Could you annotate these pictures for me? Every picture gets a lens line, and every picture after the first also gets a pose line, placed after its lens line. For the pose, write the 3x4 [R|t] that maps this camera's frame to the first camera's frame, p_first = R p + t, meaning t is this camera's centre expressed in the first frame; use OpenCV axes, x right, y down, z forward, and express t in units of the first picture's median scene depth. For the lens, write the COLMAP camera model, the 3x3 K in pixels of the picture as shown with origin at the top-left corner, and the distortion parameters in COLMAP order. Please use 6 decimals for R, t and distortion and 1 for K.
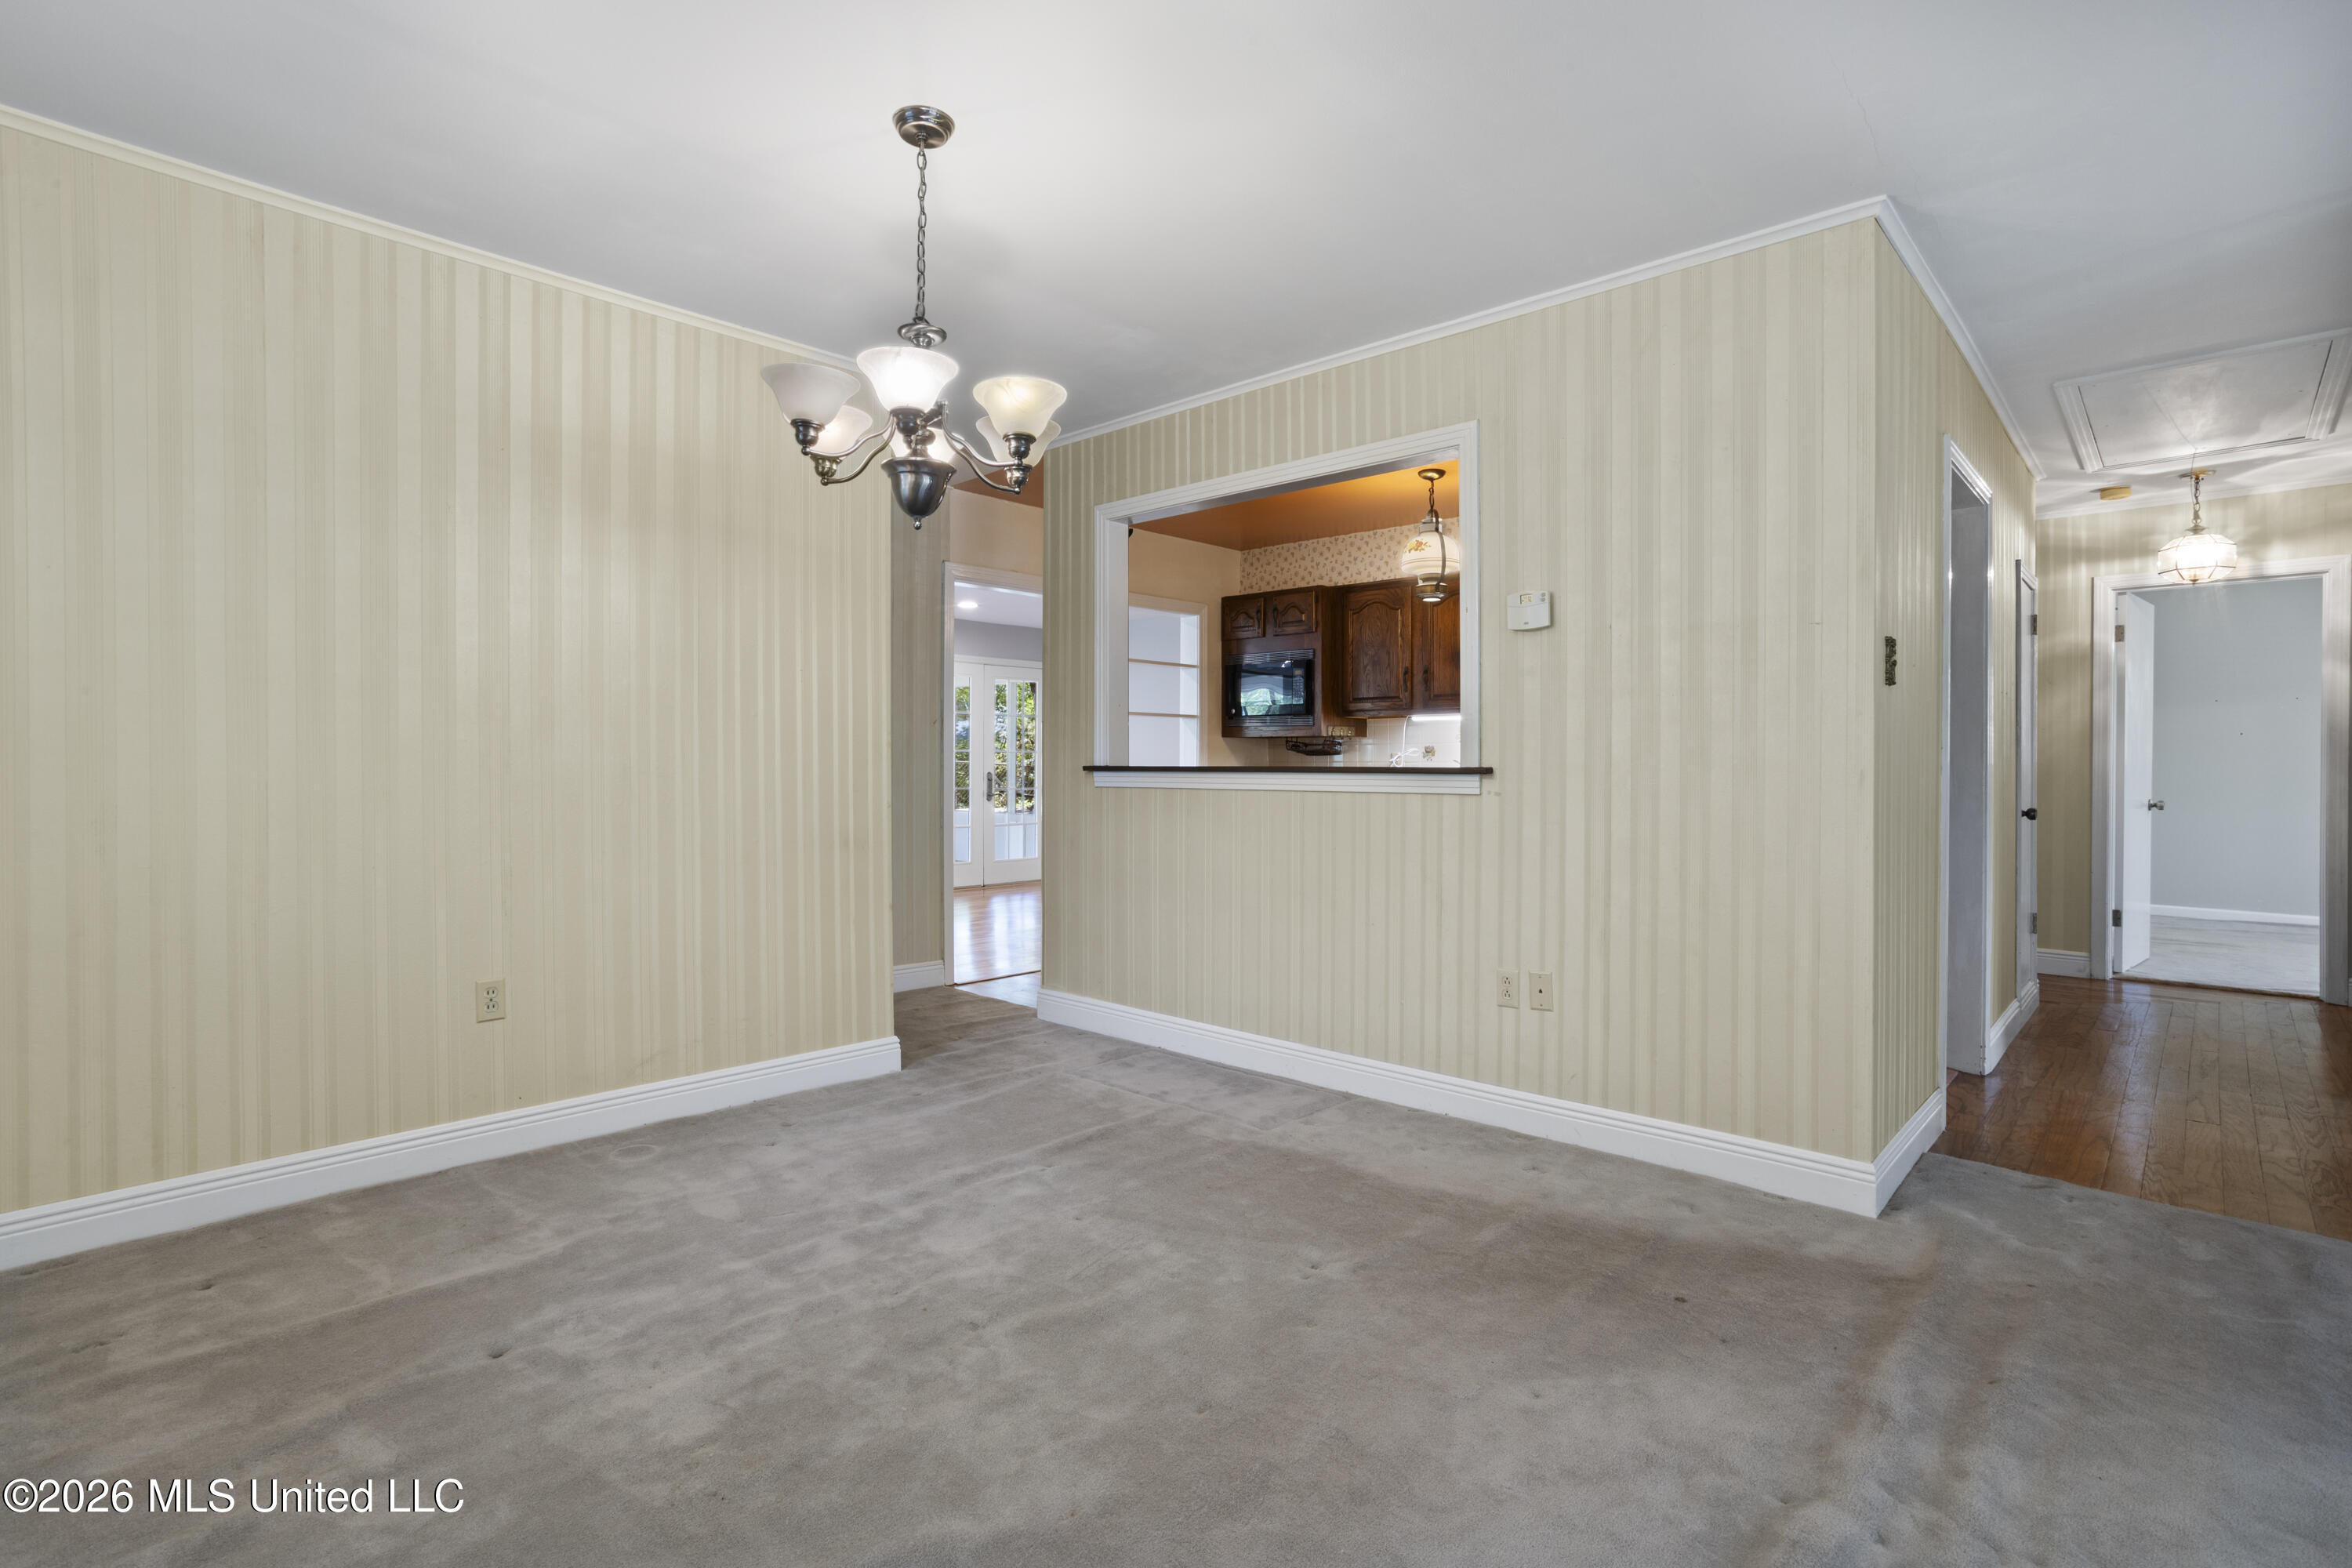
lens RADIAL K [[1132.2, 0, 1168.6], [0, 1132.2, 767.0], [0, 0, 1]] dist [-0.054825, 0.039729]
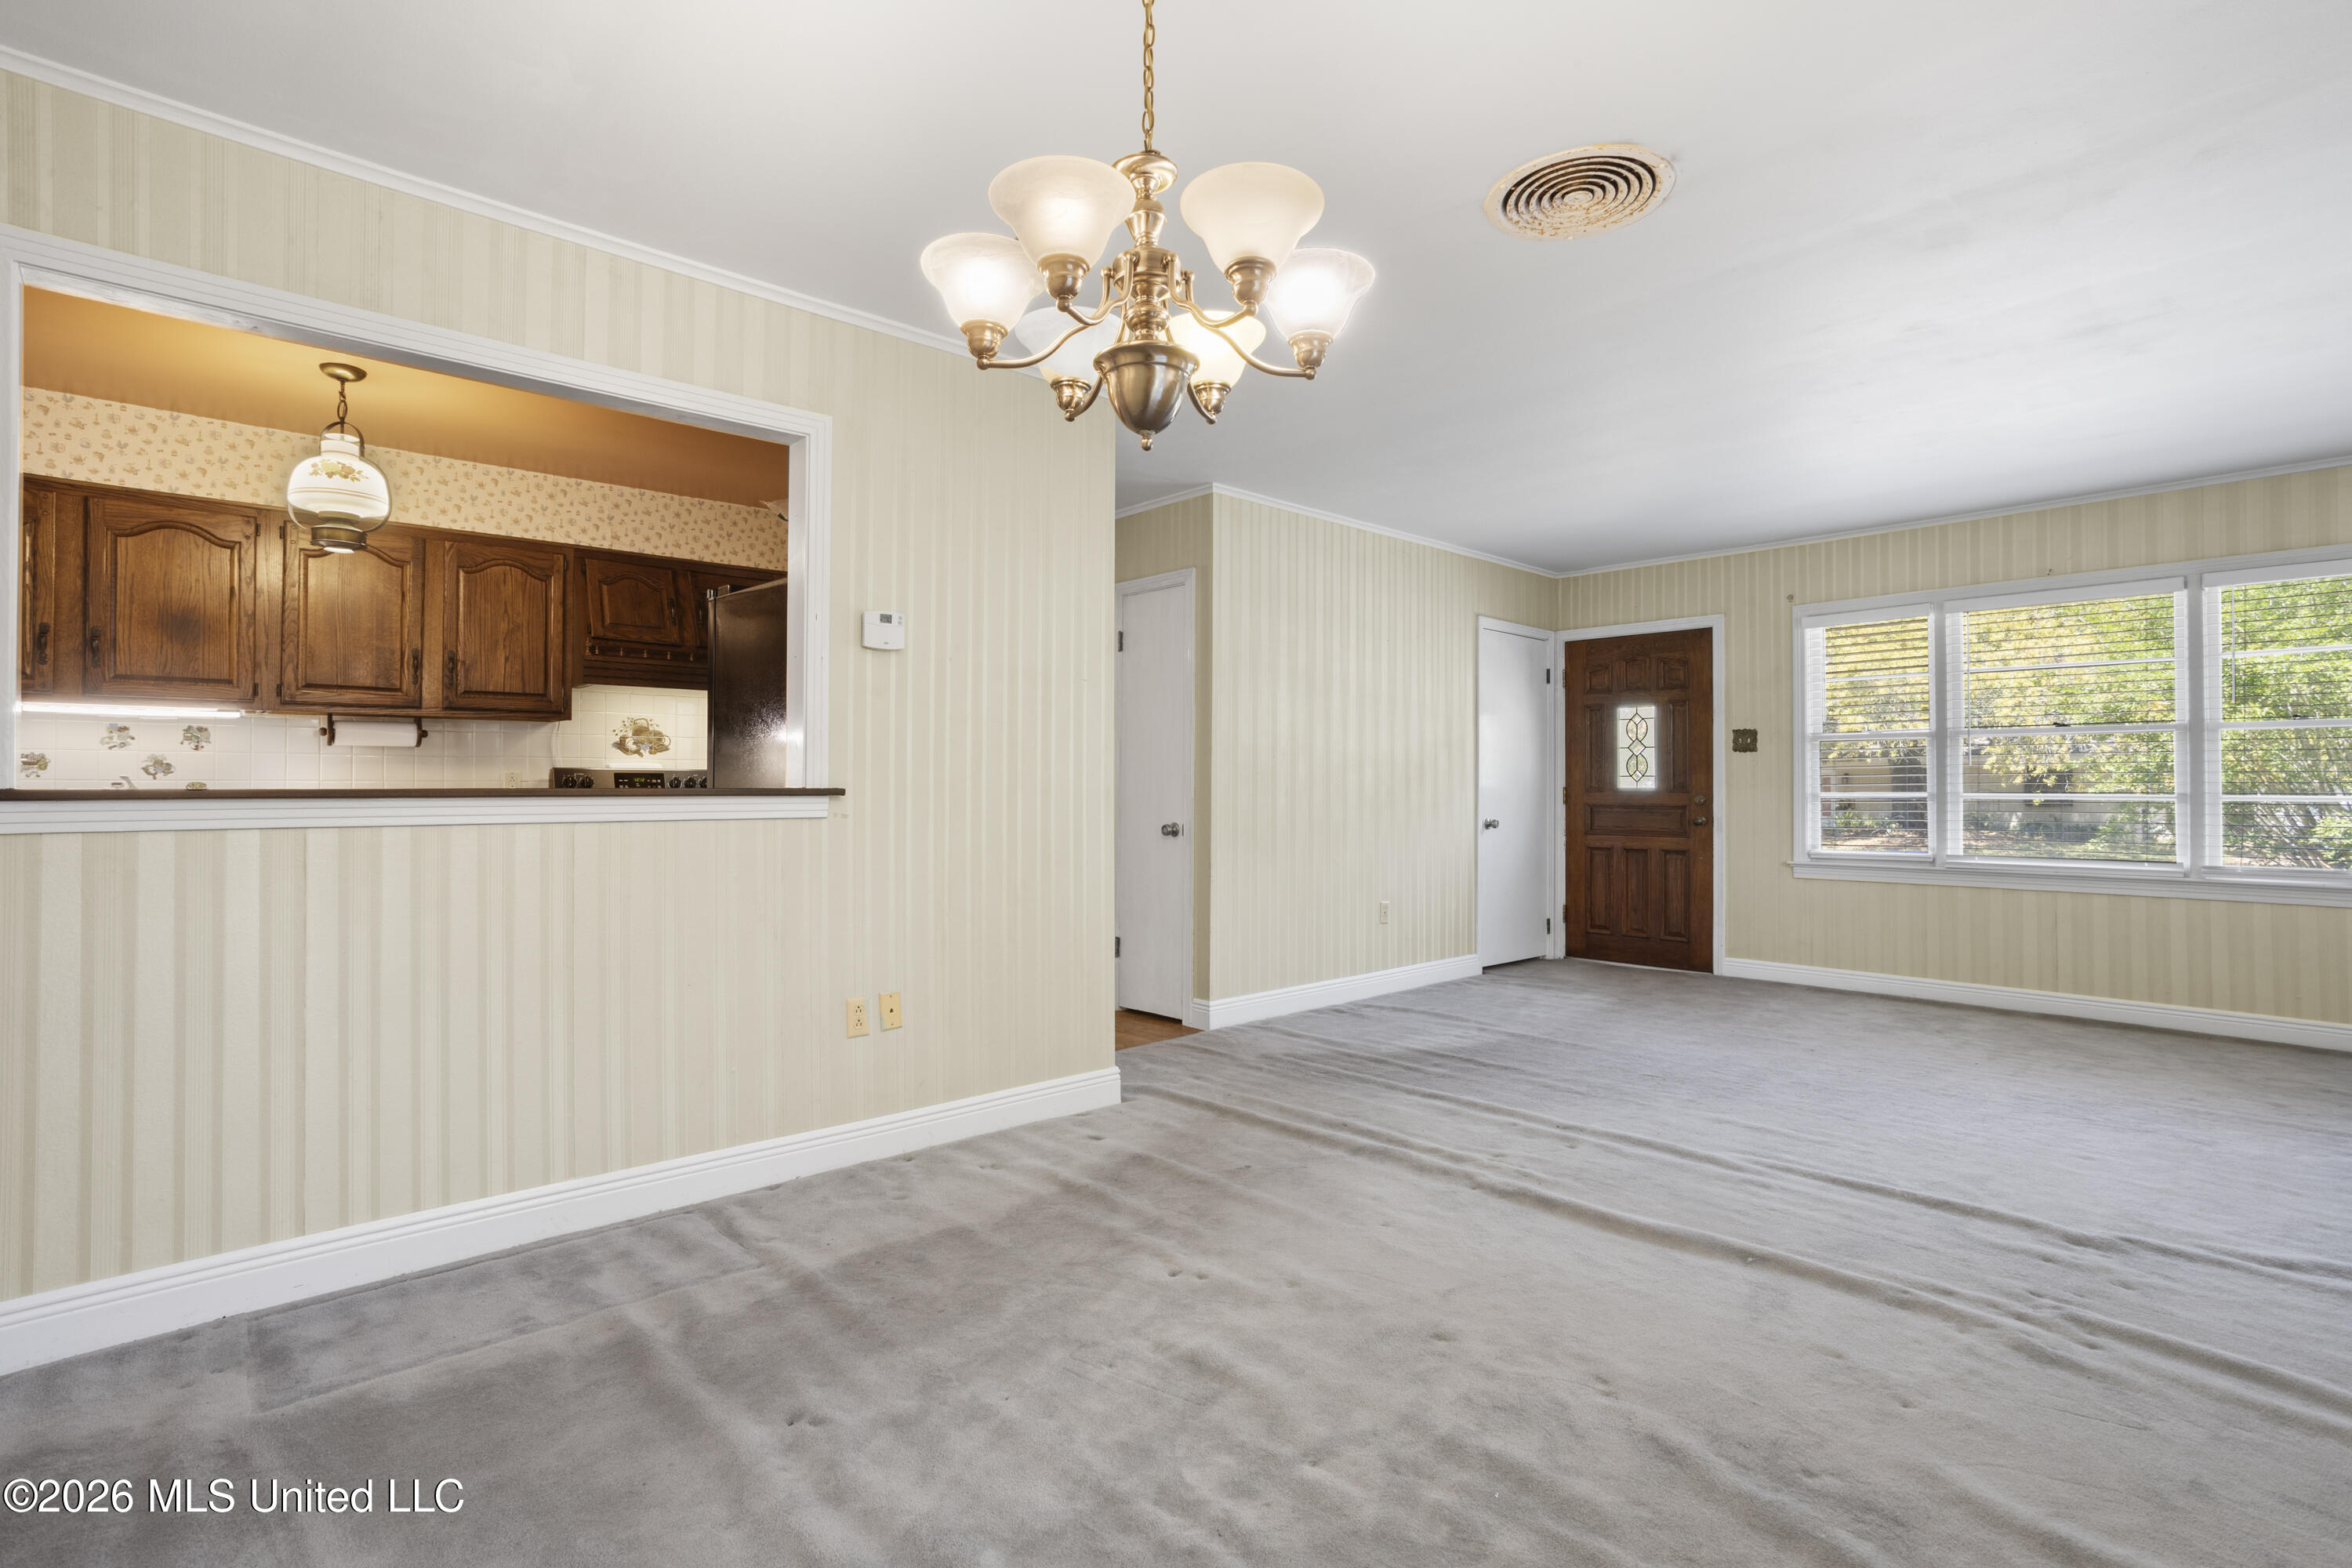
lens RADIAL K [[1132.2, 0, 1168.6], [0, 1132.2, 767.0], [0, 0, 1]] dist [-0.054825, 0.039729]
pose [[0.066738, 0.014278, 0.997668, -0.695704], [0.002778, 0.999891, -0.014495, -0.002903], [-0.997767, 0.003739, 0.066692, 0.718405]]
